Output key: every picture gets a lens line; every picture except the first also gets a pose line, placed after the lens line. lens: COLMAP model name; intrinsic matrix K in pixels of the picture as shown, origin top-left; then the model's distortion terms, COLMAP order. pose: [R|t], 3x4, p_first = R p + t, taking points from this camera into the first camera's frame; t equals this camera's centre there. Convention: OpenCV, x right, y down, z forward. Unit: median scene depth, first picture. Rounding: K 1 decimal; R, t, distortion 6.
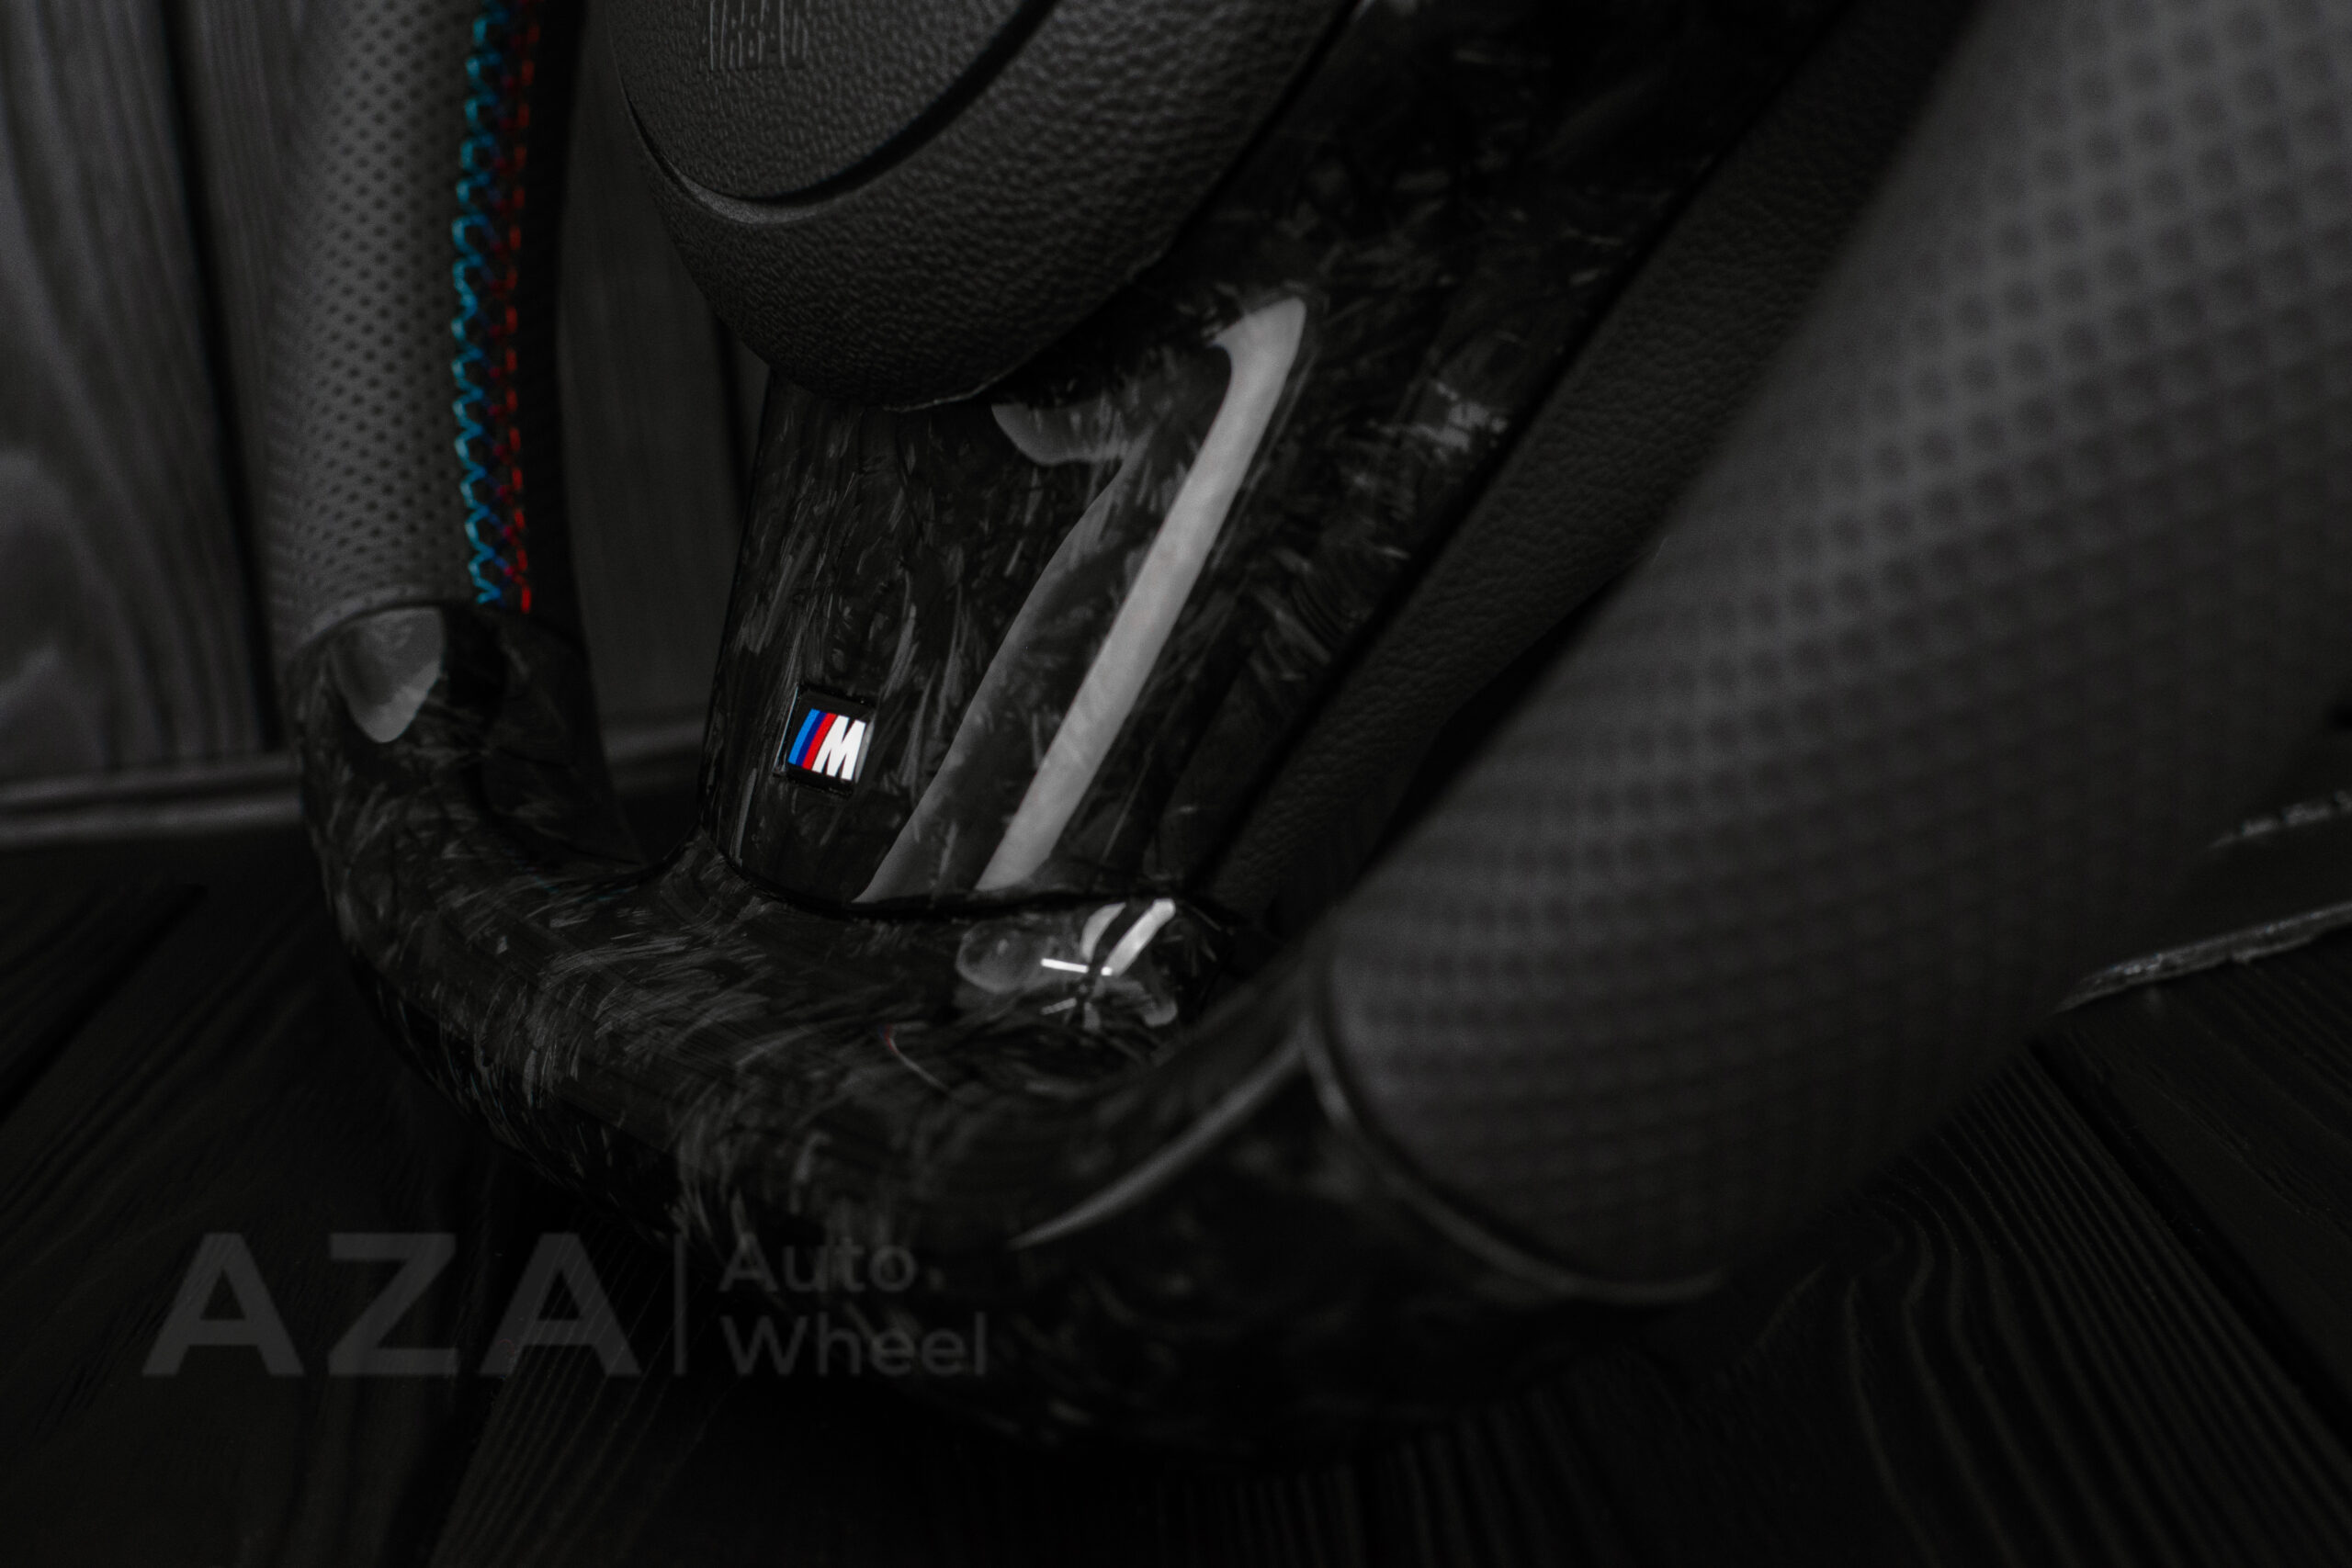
lens RADIAL K [[3564.8, 0, 1176.0], [0, 3564.8, 784.0], [0, 0, 1]] dist [-0.214167, 0.236952]
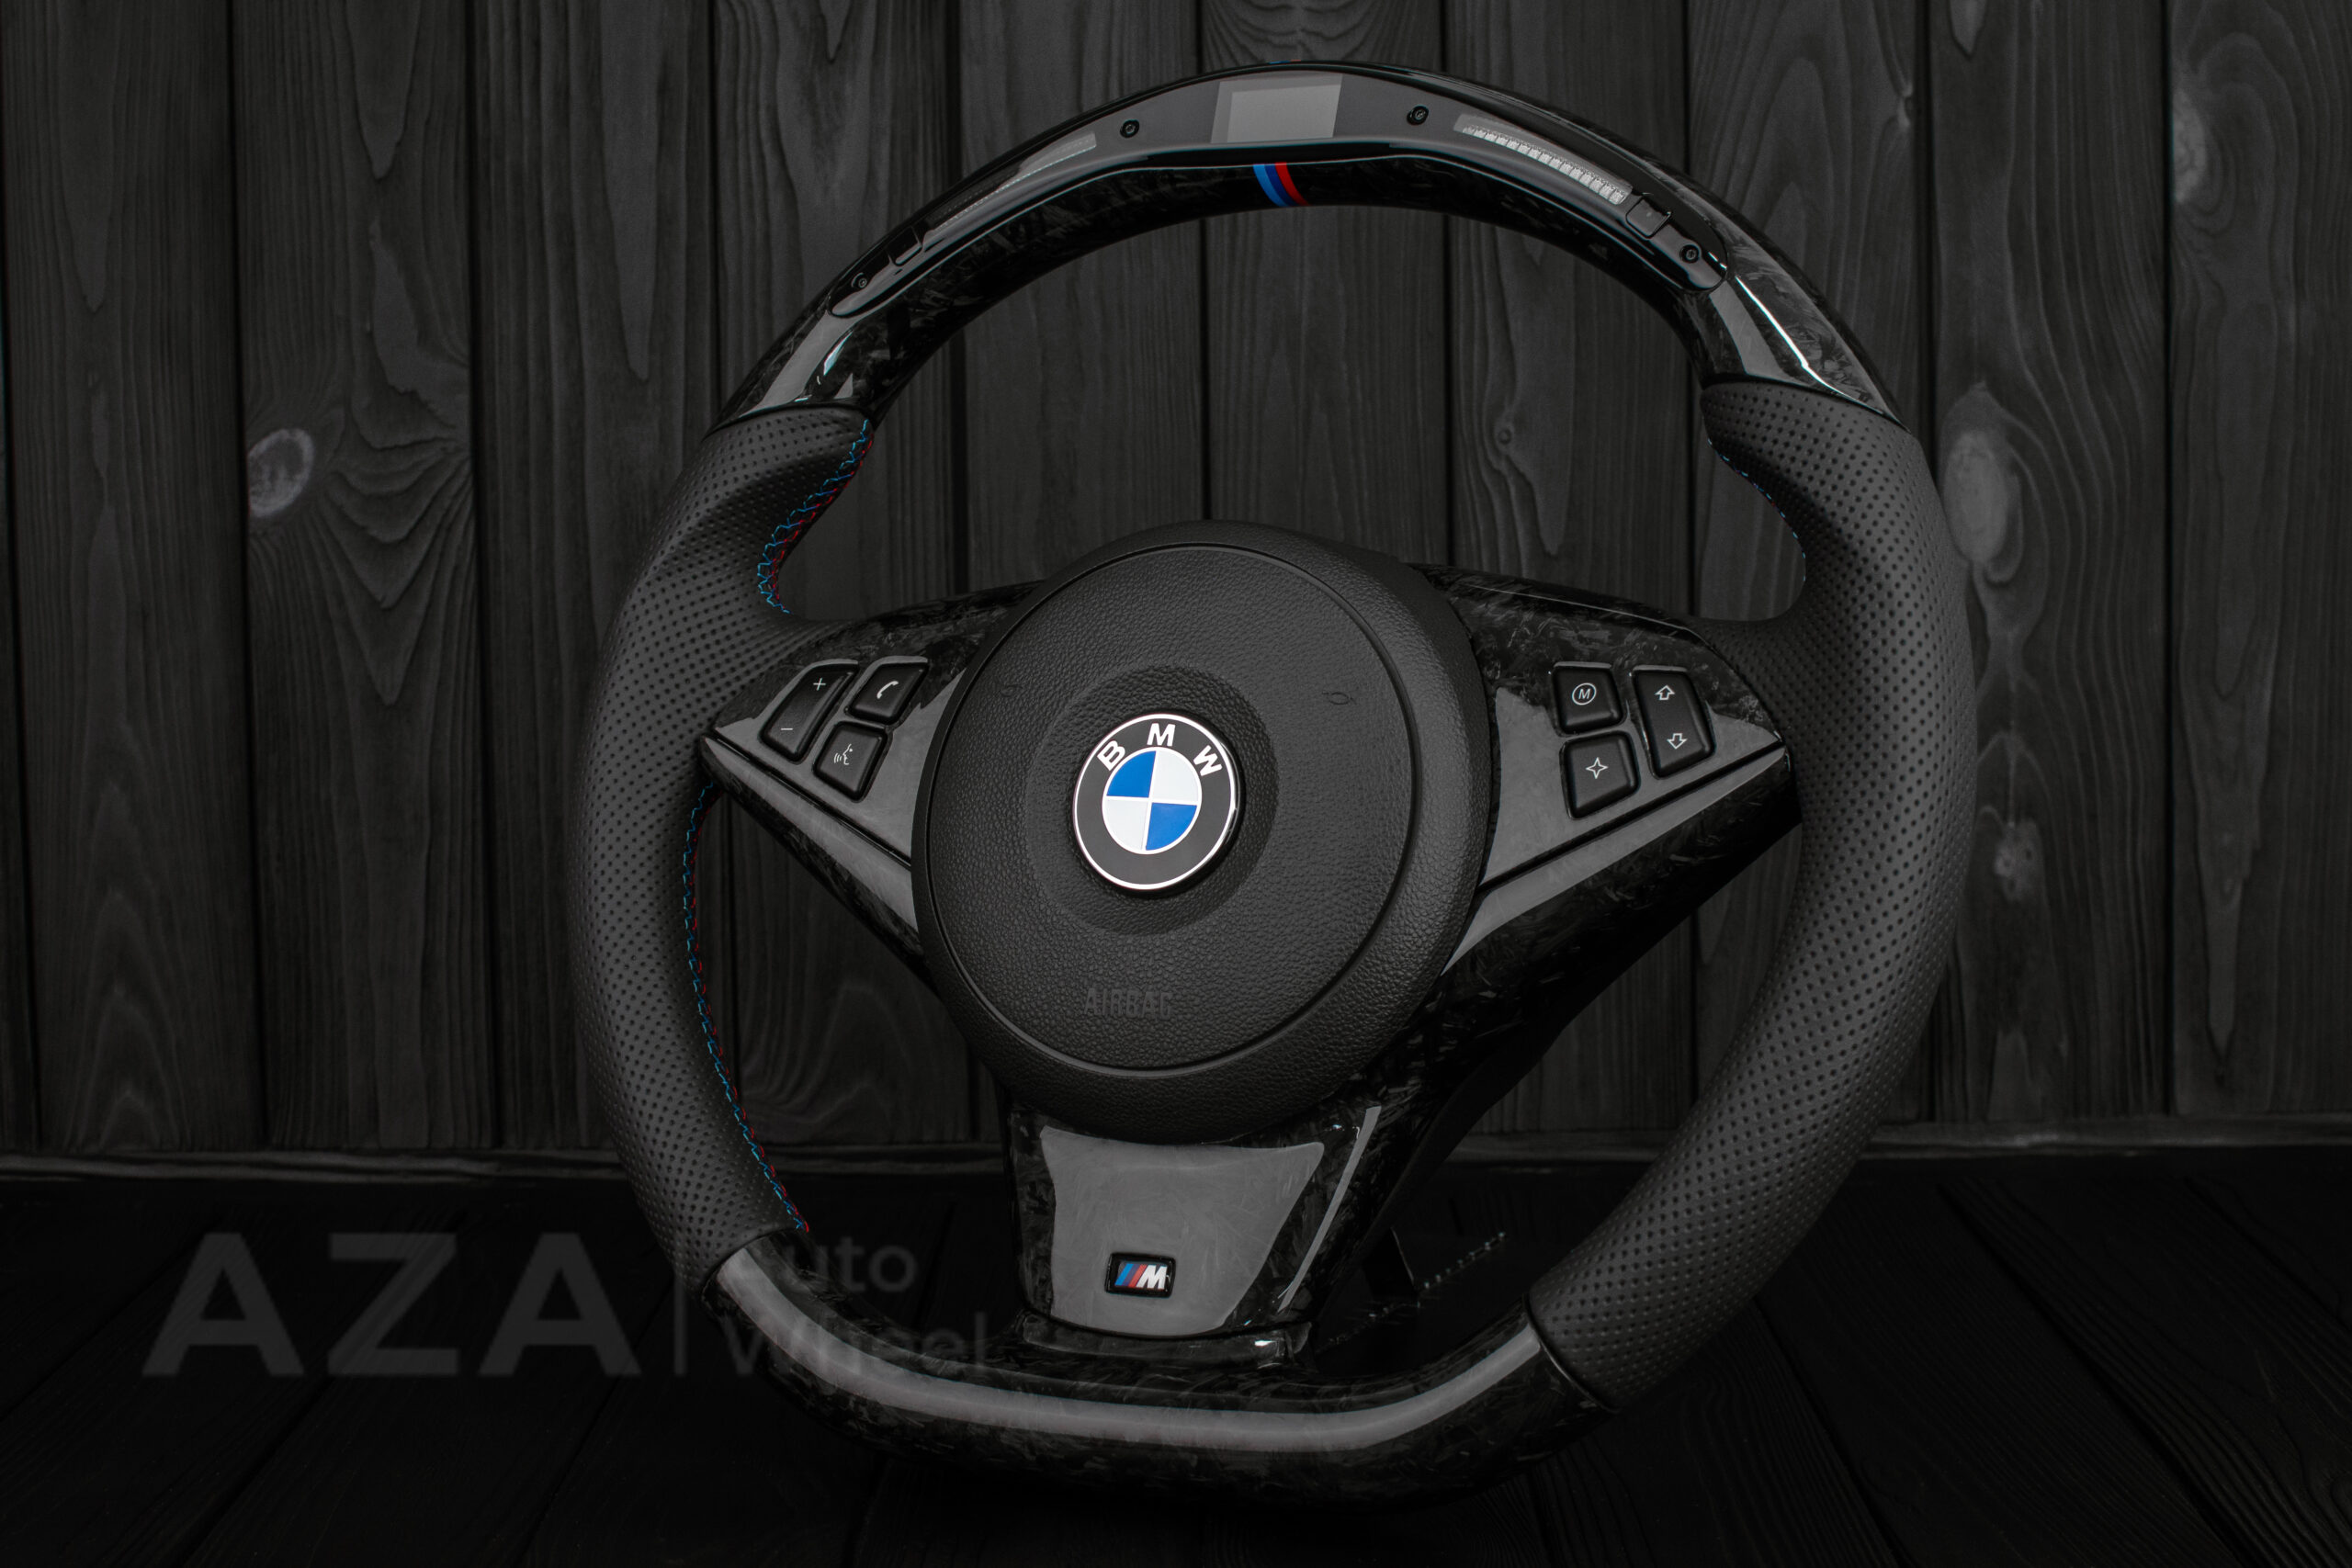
lens RADIAL K [[3564.8, 0, 1176.0], [0, 3564.8, 784.0], [0, 0, 1]] dist [-0.214167, 0.236952]
pose [[0.996253, 0.084446, -0.018664, -0.149916], [-0.085763, 0.992475, -0.087392, -0.056503], [0.011144, 0.088665, 0.995999, -1.370709]]
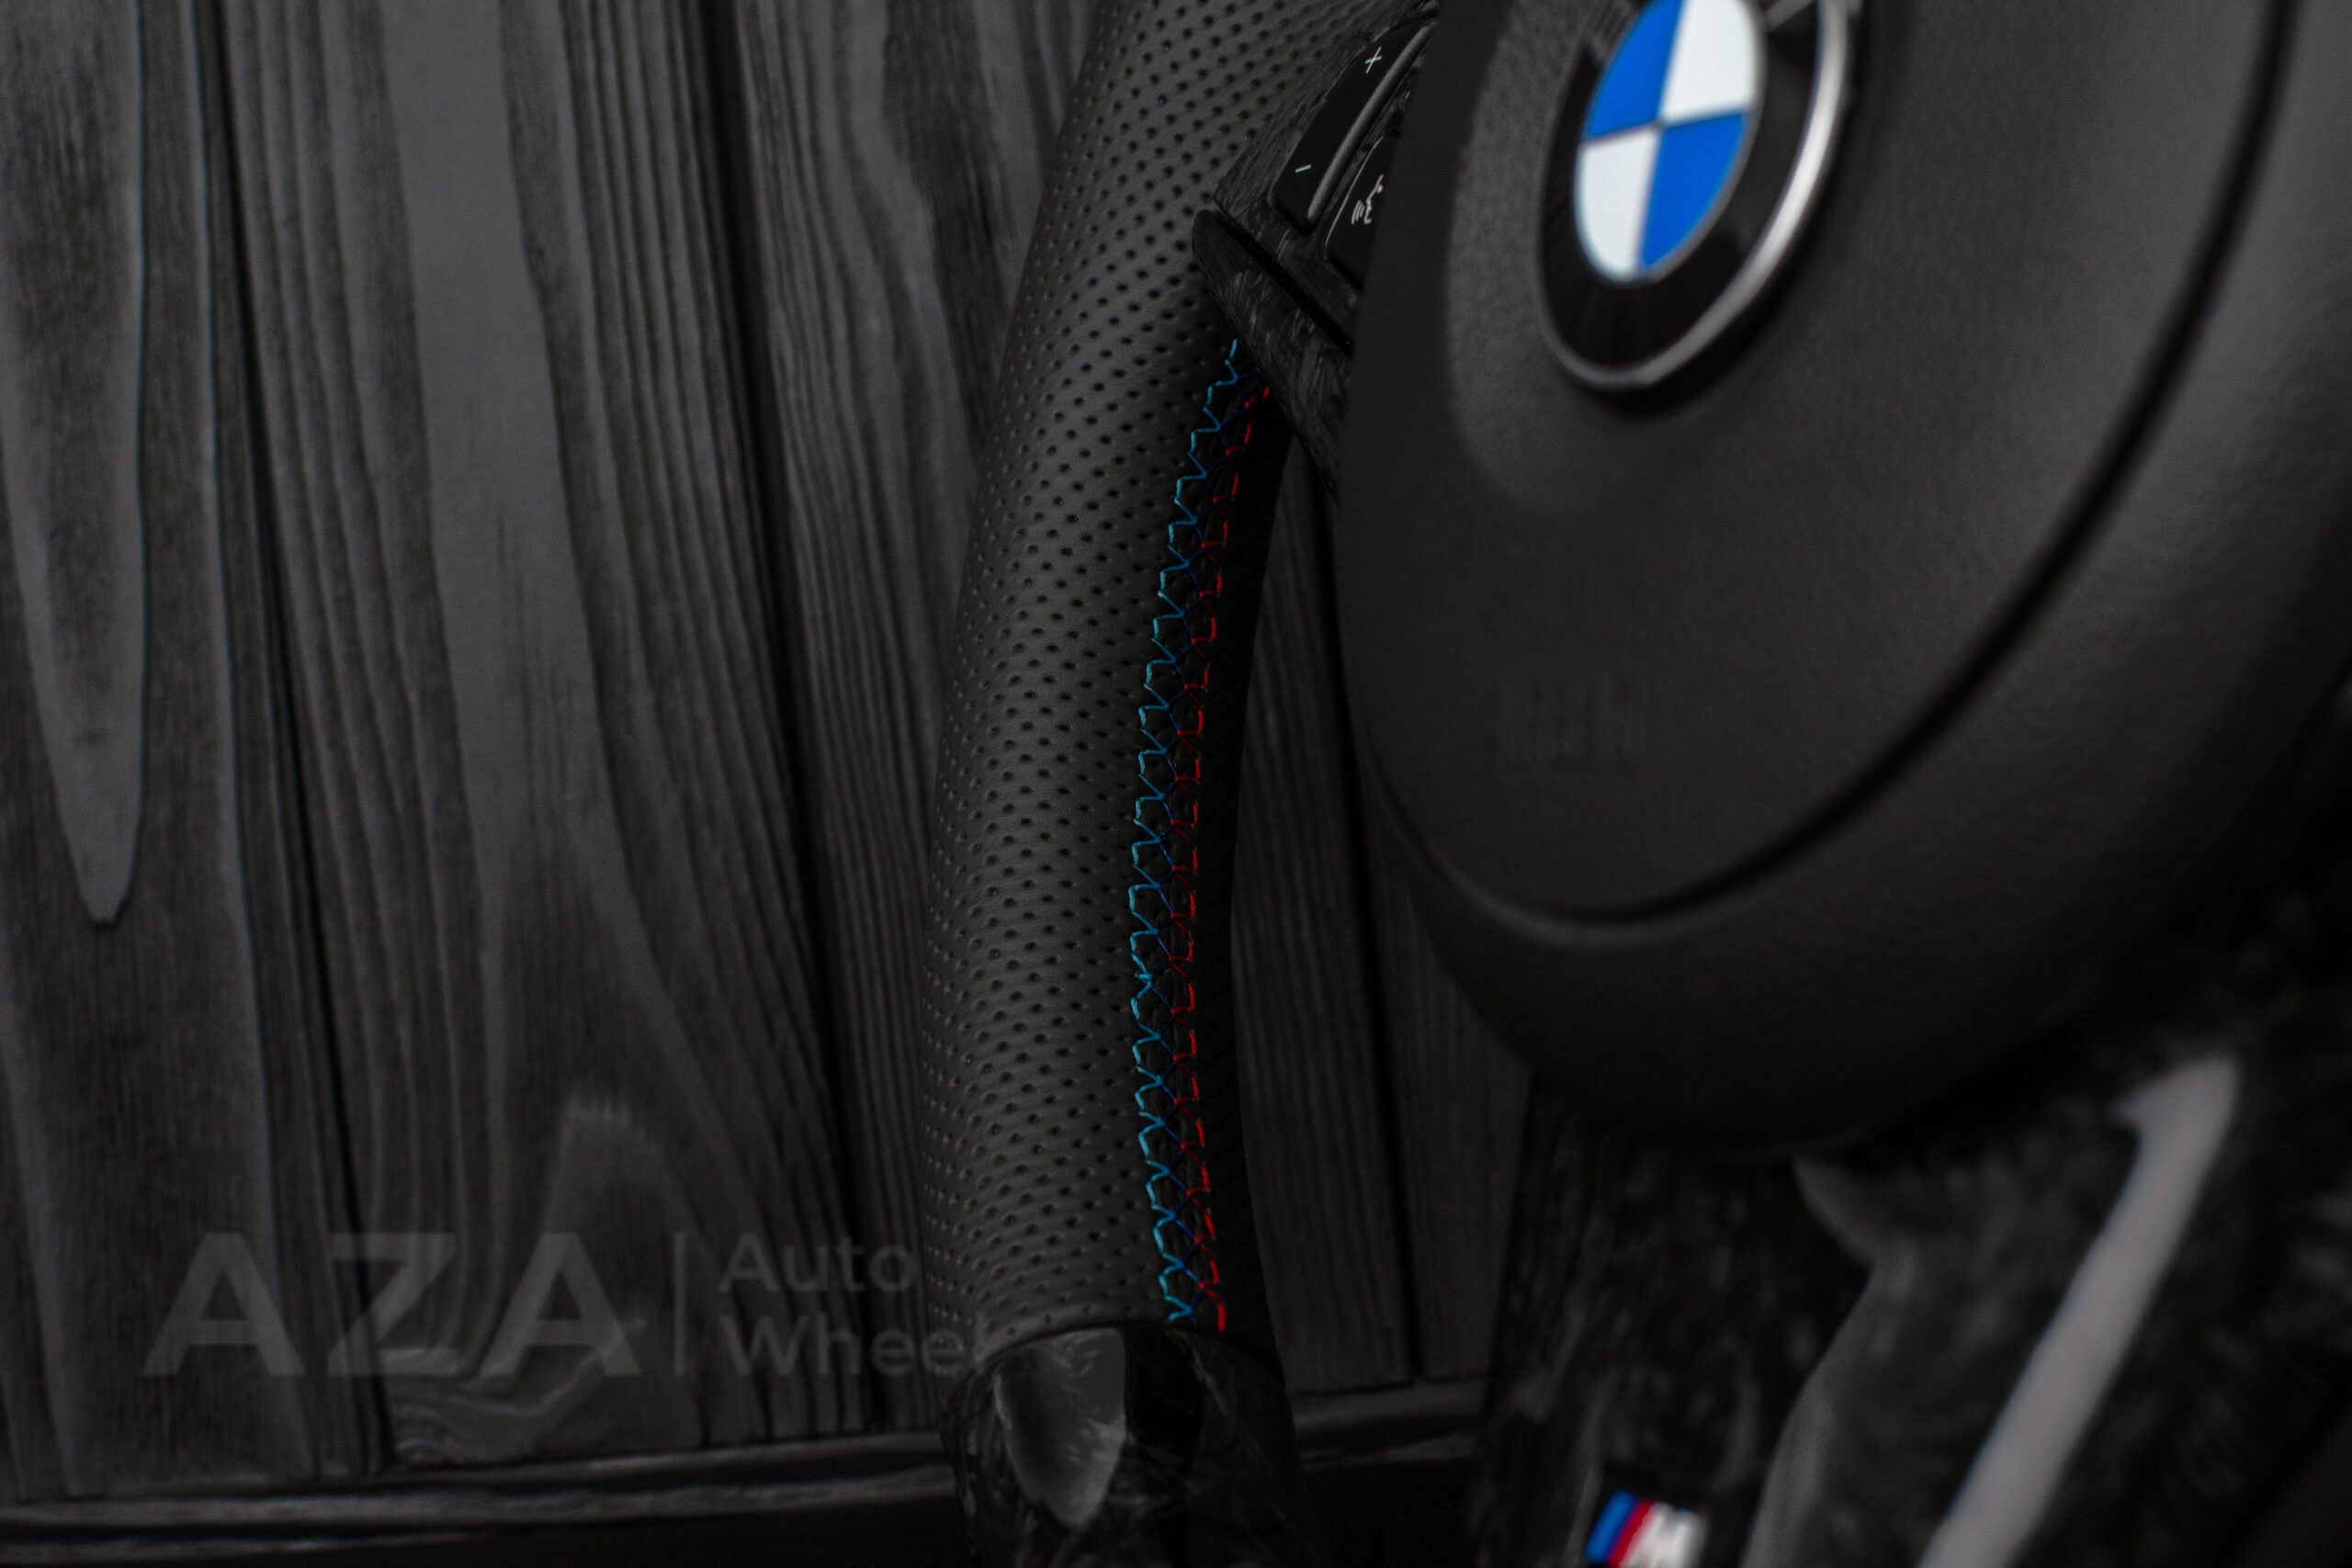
lens RADIAL K [[3460.2, 0, 1152.5], [0, 3460.2, 775.7], [0, 0, 1]] dist [-0.188140, 0.153658]
pose [[0.992765, -0.009687, -0.119679, -0.095705], [-0.008033, 0.989149, -0.146694, -0.060117], [0.119801, 0.146594, 0.981915, 0.122154]]
